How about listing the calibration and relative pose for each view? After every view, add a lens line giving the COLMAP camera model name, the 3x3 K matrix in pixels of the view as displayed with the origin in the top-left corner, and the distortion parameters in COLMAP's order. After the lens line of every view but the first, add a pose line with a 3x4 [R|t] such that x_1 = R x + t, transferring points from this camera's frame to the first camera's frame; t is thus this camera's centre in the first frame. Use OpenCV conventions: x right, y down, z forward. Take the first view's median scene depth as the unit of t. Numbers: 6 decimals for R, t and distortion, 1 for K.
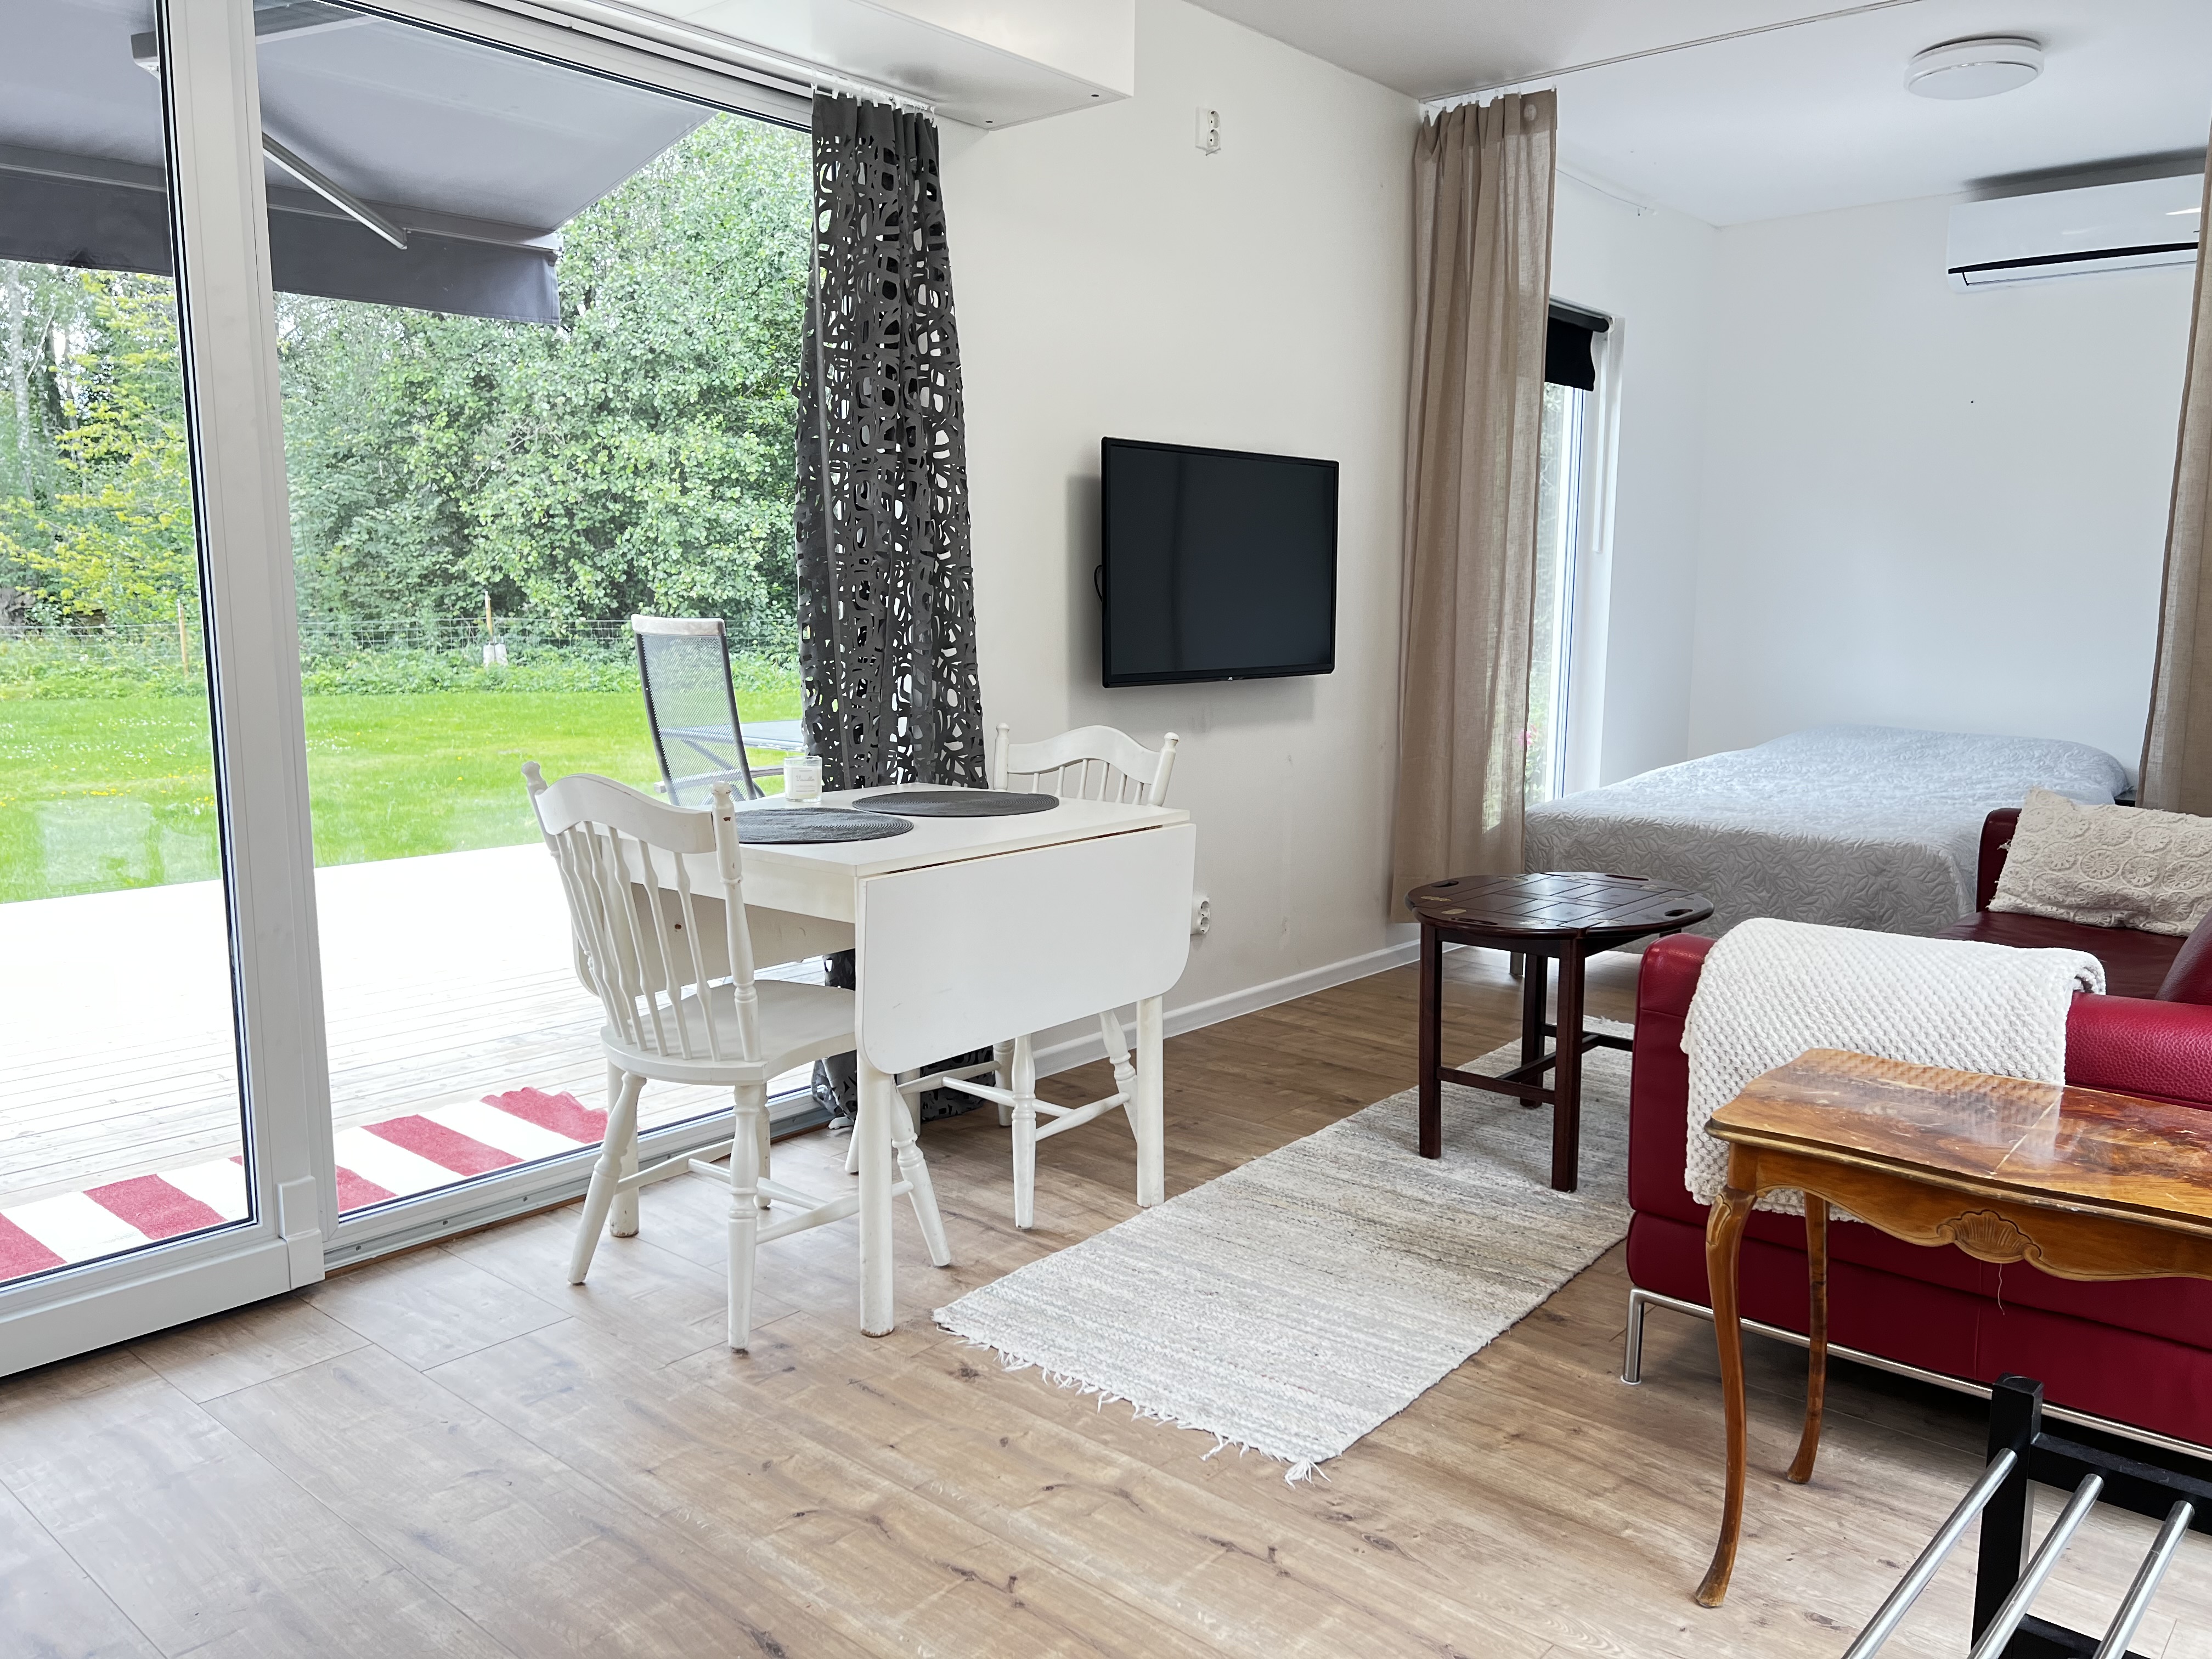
lens RADIAL K [[1664.5, 0, 1069.3], [0, 1664.5, 855.3], [0, 0, 1]] dist [0.056663, -0.078319]
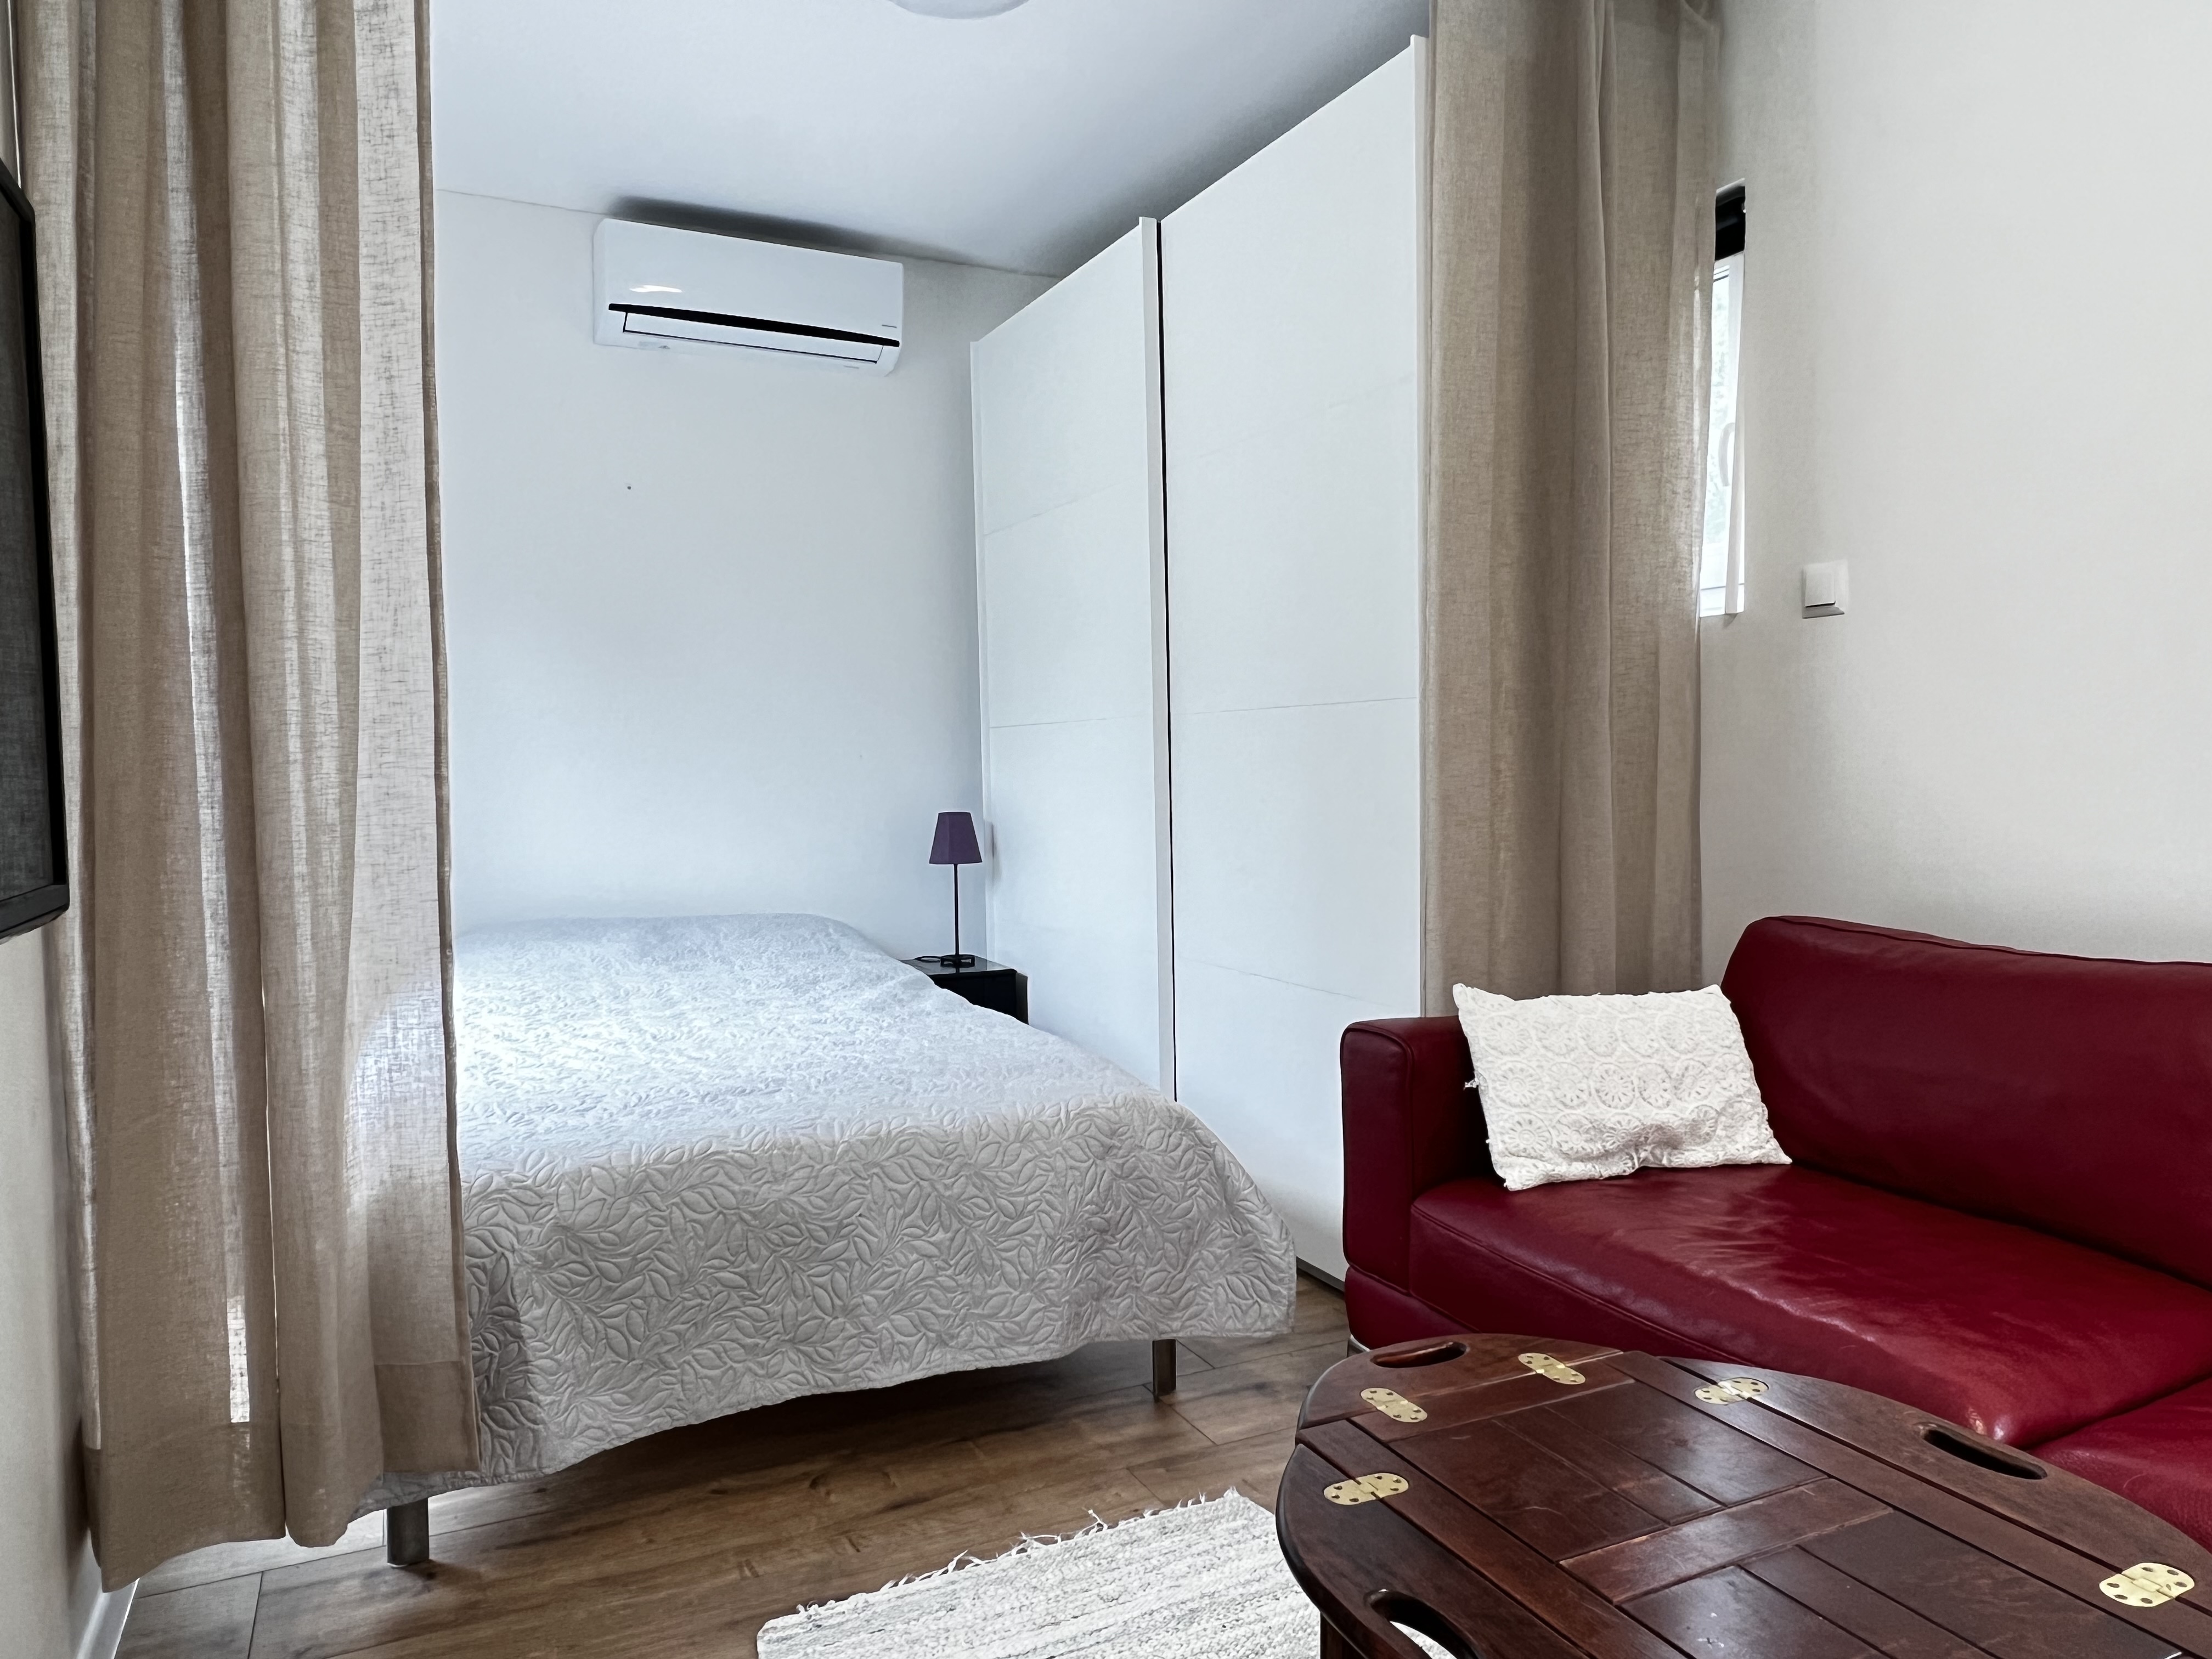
lens RADIAL K [[1492.2, 0, 1105.8], [0, 1492.2, 822.0], [0, 0, 1]] dist [0.021208, -0.000568]
pose [[0.382338, -0.043768, 0.922985, -0.028201], [0.153764, 0.987964, -0.016846, -0.125996], [-0.911139, 0.148363, 0.384466, 0.956619]]
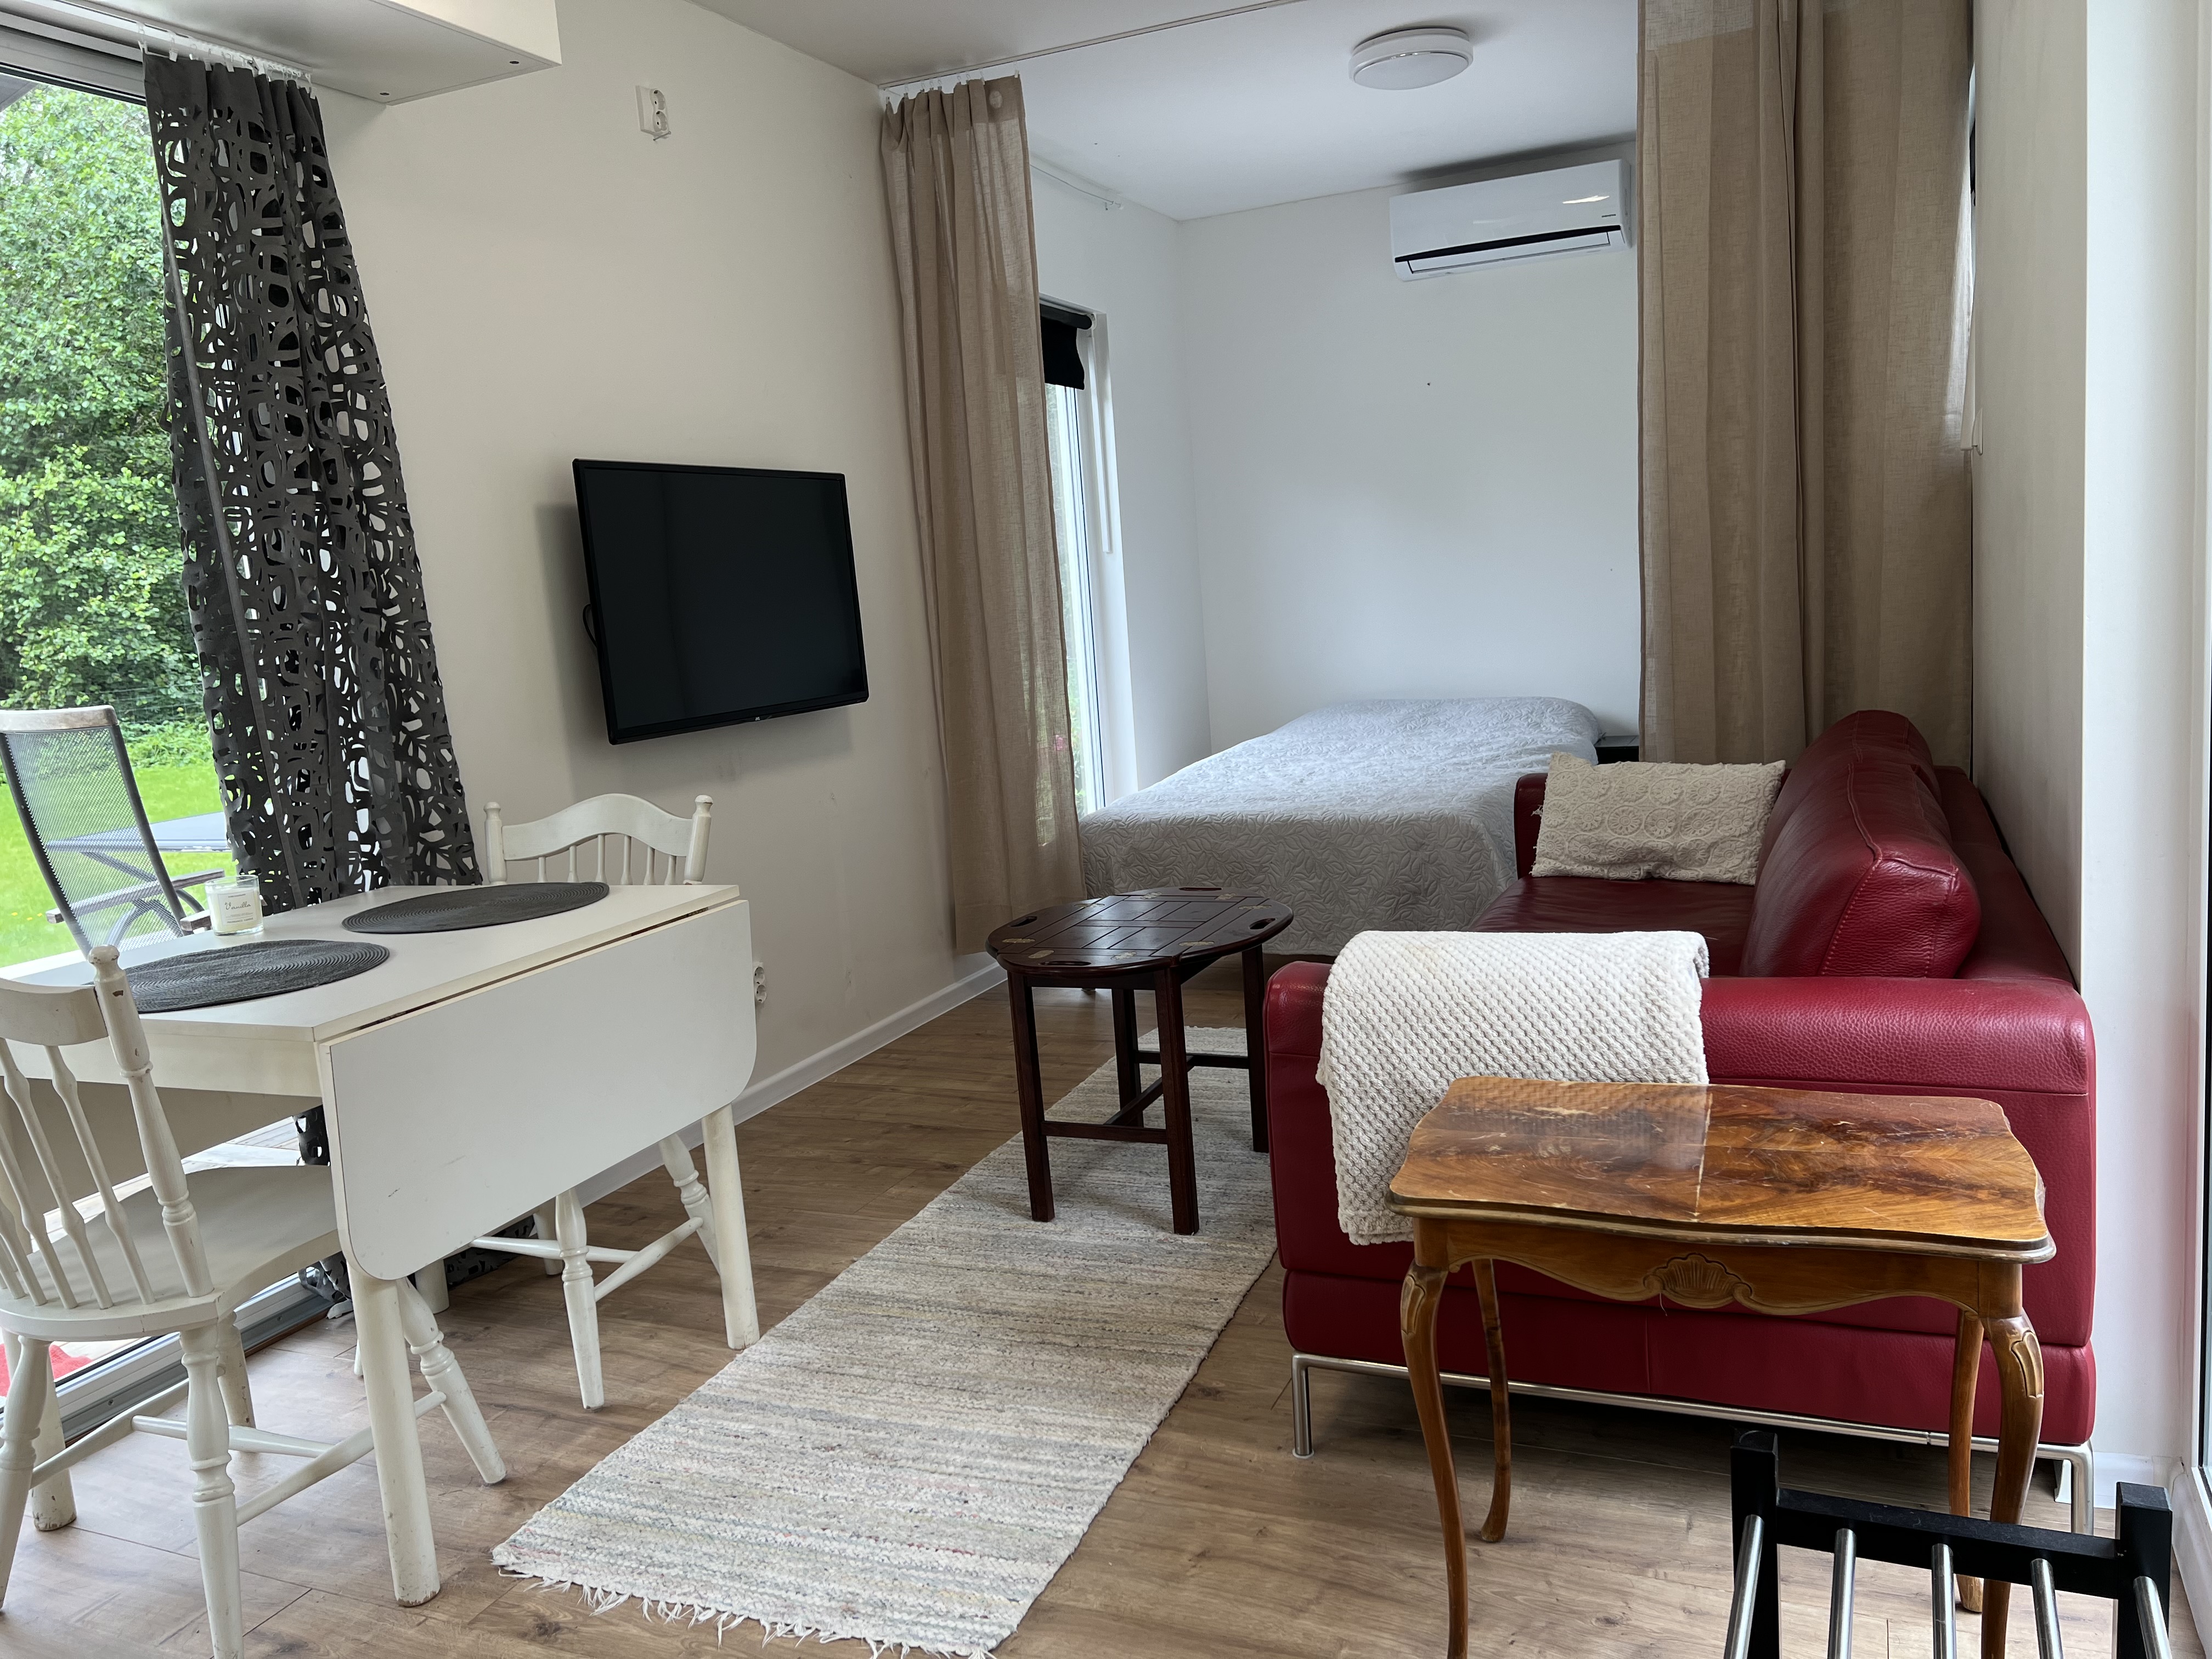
lens RADIAL K [[1664.5, 0, 1099.5], [0, 1664.5, 834.0], [0, 0, 1]] dist [0.056663, -0.078319]
pose [[0.947690, -0.118980, 0.296188, -0.002100], [0.123820, 0.992302, 0.002433, -0.029959], [-0.294198, 0.034368, 0.955126, 0.109964]]
